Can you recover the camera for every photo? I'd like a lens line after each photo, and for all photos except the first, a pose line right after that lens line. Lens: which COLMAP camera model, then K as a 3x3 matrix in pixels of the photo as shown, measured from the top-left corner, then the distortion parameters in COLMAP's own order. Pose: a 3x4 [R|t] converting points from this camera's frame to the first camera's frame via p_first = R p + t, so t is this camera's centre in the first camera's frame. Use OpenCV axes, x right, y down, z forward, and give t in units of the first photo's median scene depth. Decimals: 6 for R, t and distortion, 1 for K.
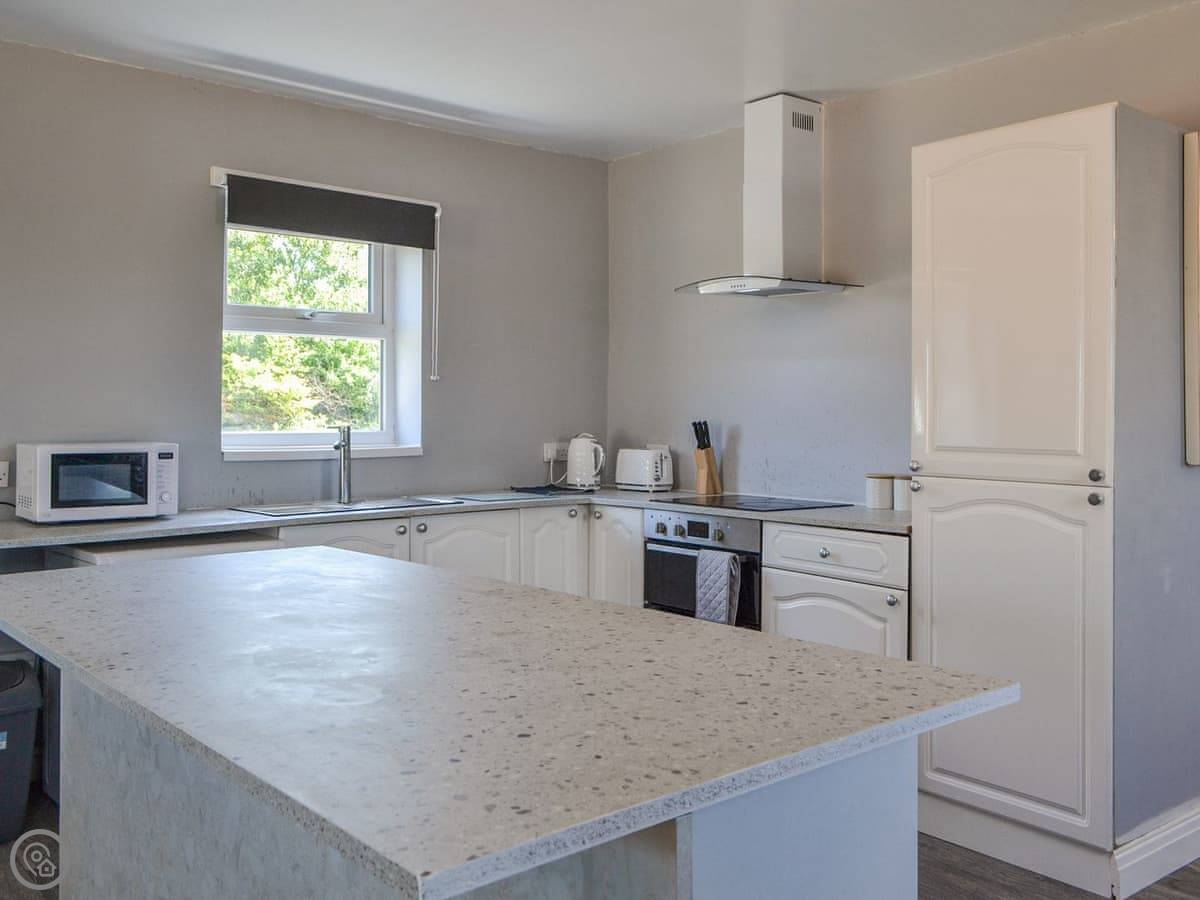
lens RADIAL K [[1034.9, 0, 583.2], [0, 1034.9, 408.1], [0, 0, 1]] dist [-0.098737, 0.002631]
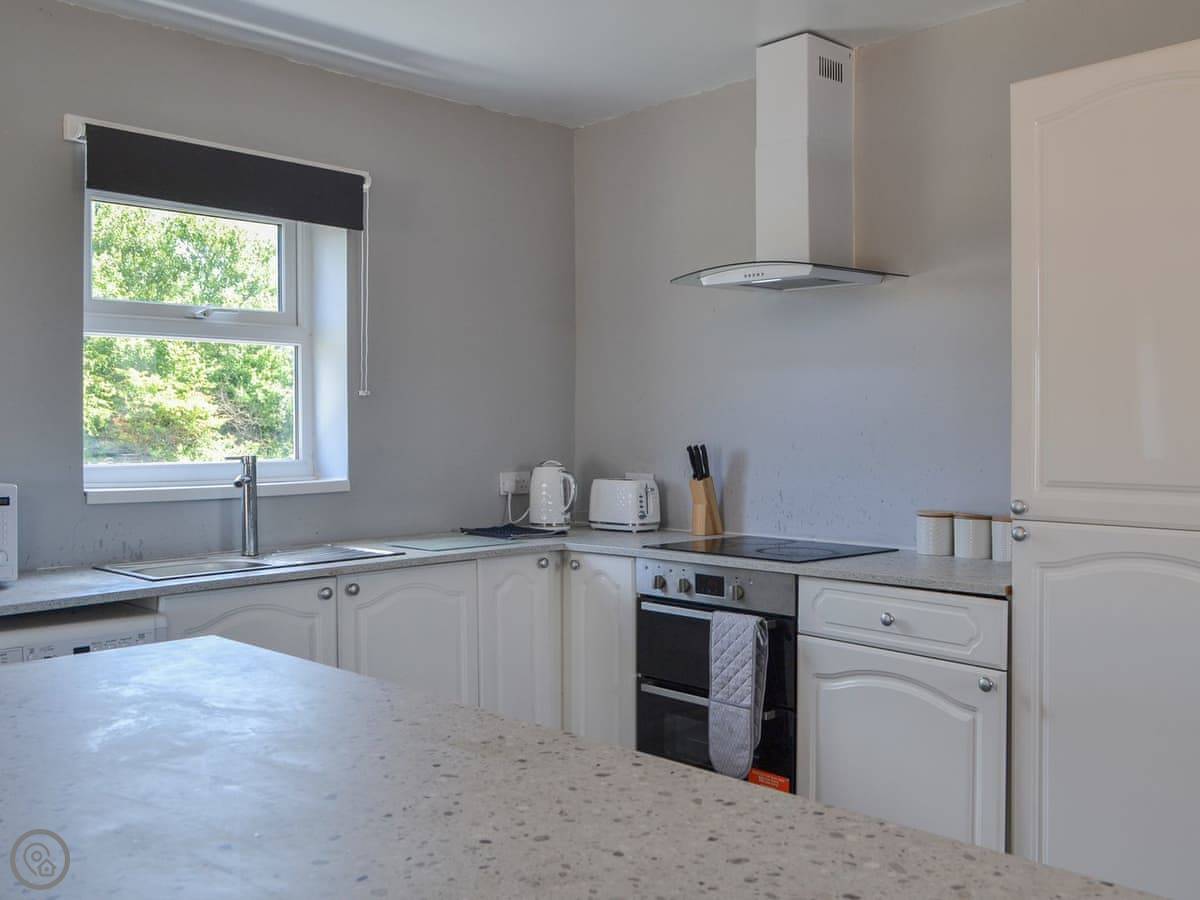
lens RADIAL K [[1090.3, 0, 600.0], [0, 1090.3, 450.0], [0, 0, 1]] dist [-0.082829, 0.006804]
pose [[0.996776, -0.008319, 0.079801, -0.033177], [0.006455, 0.999701, 0.023582, -0.004443], [-0.079974, -0.022991, 0.996532, 0.168738]]
